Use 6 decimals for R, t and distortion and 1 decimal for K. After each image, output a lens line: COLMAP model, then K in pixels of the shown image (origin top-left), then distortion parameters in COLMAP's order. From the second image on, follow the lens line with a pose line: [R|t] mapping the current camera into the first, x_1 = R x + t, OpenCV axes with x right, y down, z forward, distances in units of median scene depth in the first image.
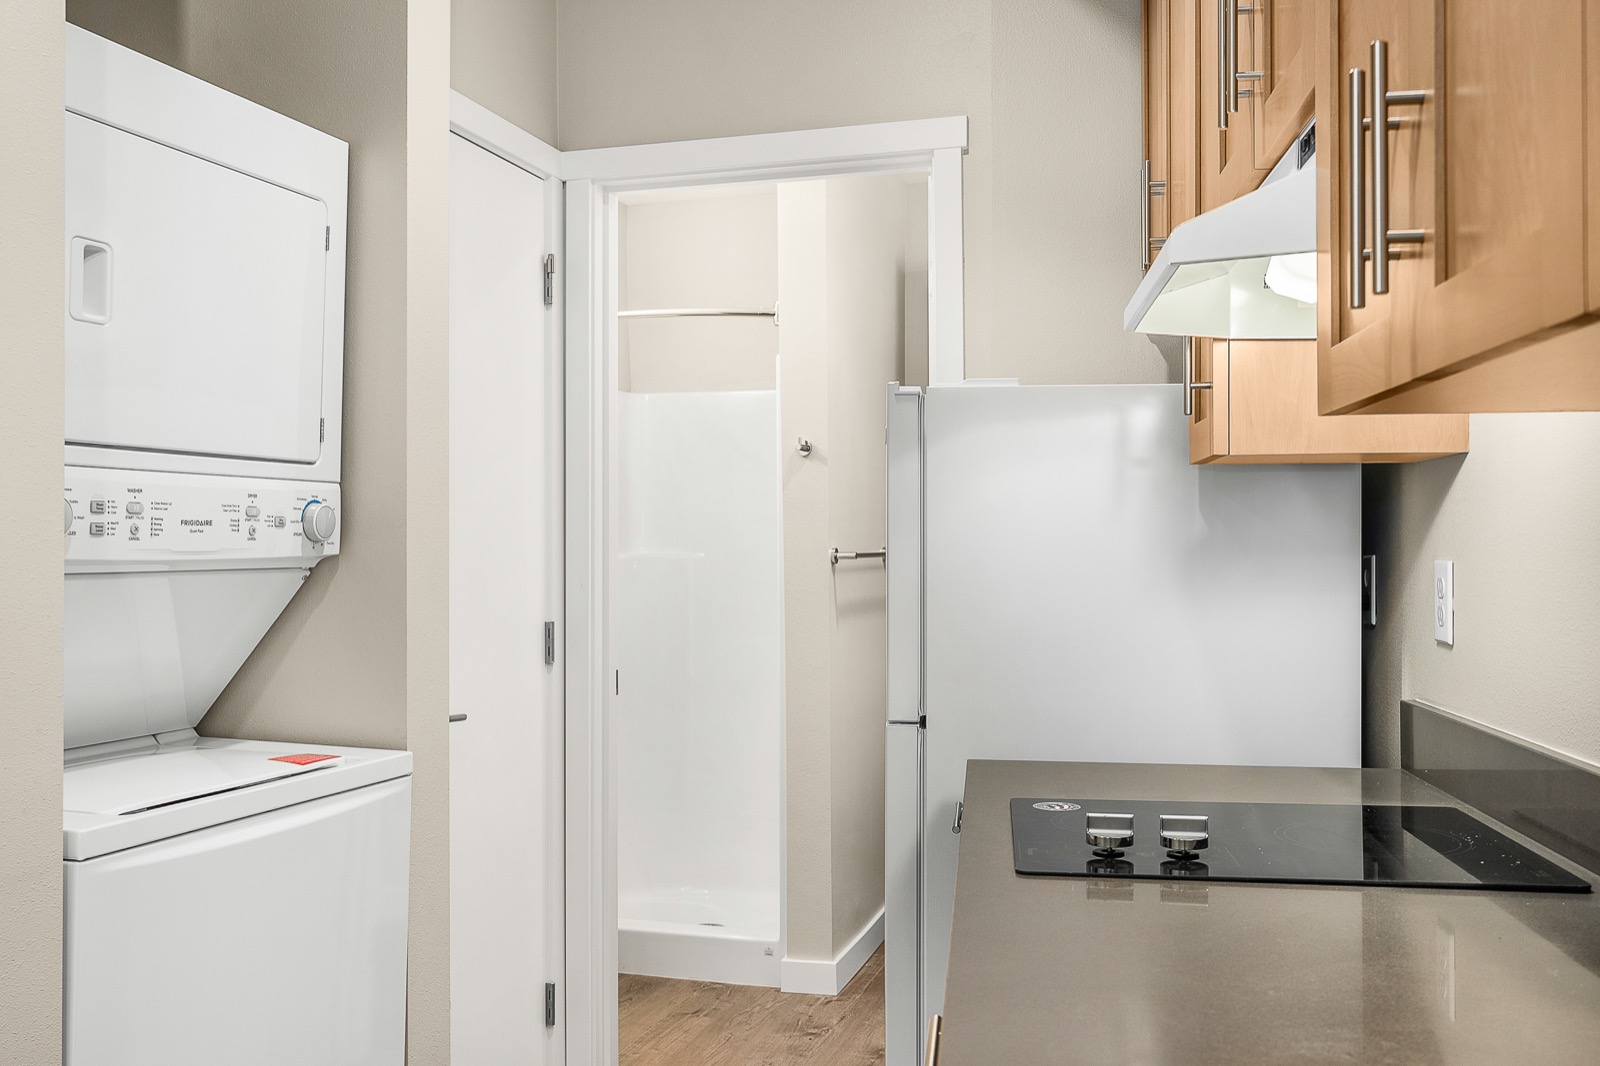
lens RADIAL K [[1487.1, 0, 800.0], [0, 1487.1, 533.0], [0, 0, 1]] dist [0.002355, 0.000300]
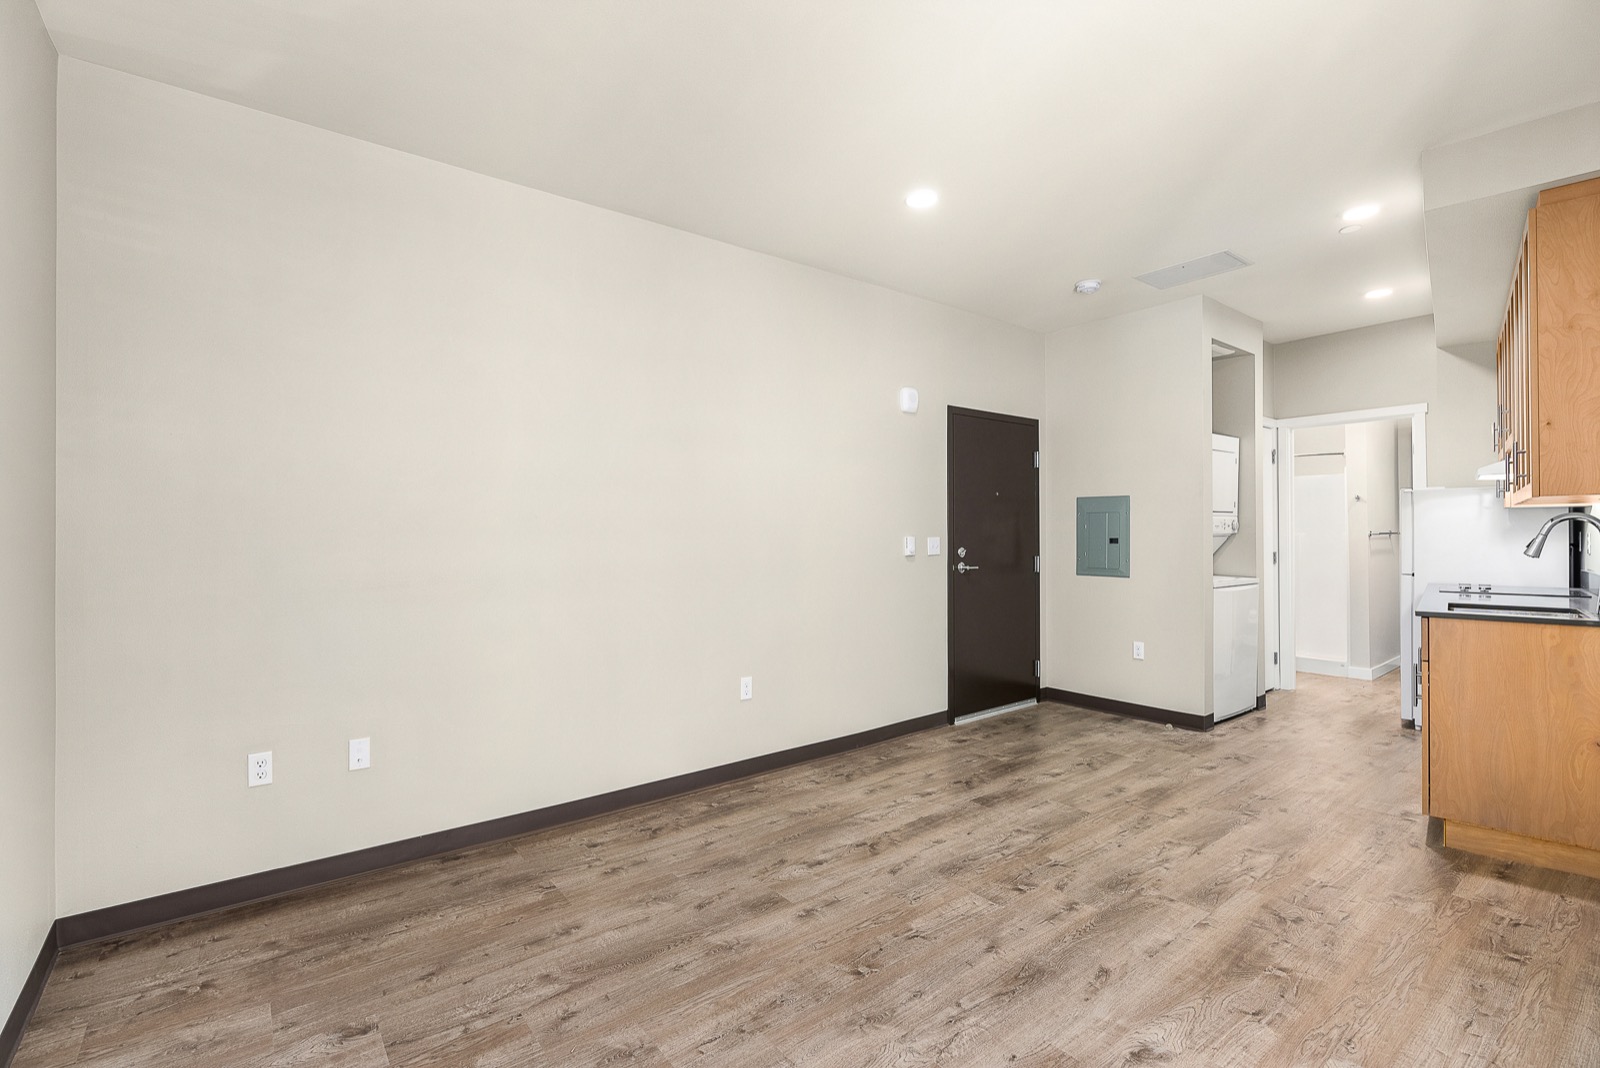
lens RADIAL K [[716.2, 0, 800.0], [0, 716.2, 534.0], [0, 0, 1]] dist [-0.001012, -0.000171]
pose [[0.817689, -0.006147, -0.575627, -0.149800], [0.010645, 0.999933, 0.004445, -0.005185], [0.575562, -0.009762, 0.817700, -1.457113]]
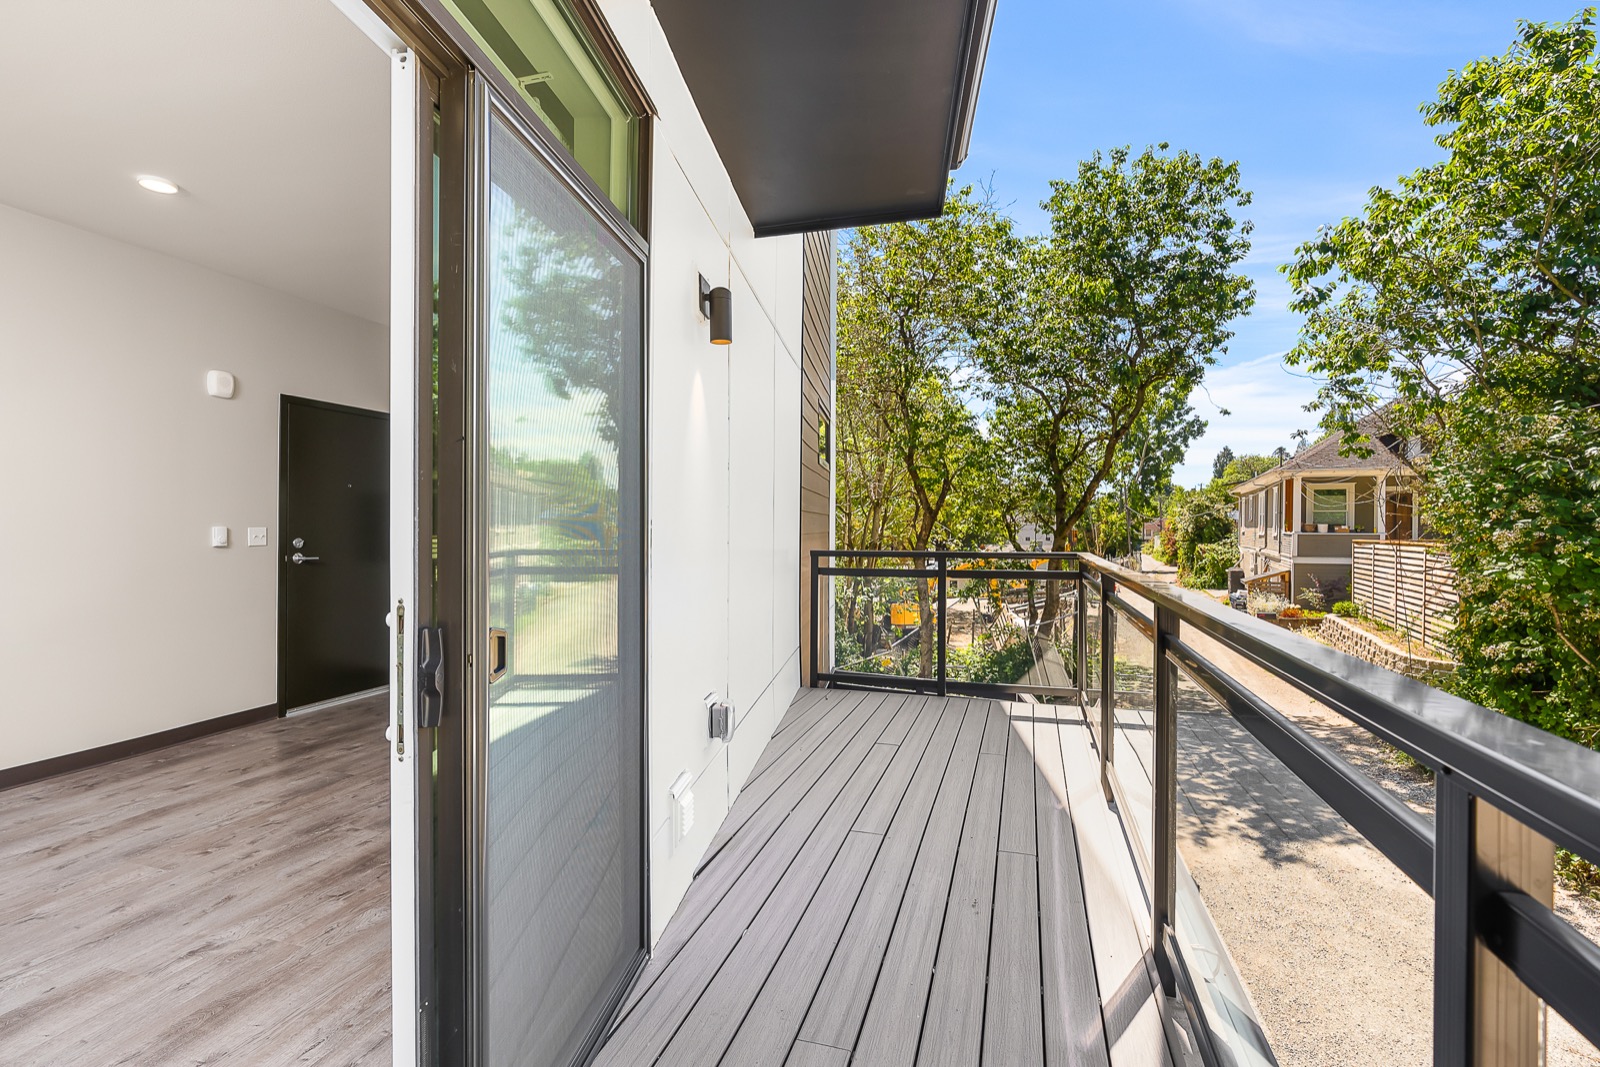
lens RADIAL K [[716.2, 0, 800.0], [0, 716.2, 533.5], [0, 0, 1]] dist [-0.001012, -0.000171]
pose [[0.999903, 0.013815, 0.001935, 0.450415], [-0.013841, 0.999806, 0.014027, -0.014483], [-0.001741, -0.014052, 0.999900, -1.557195]]
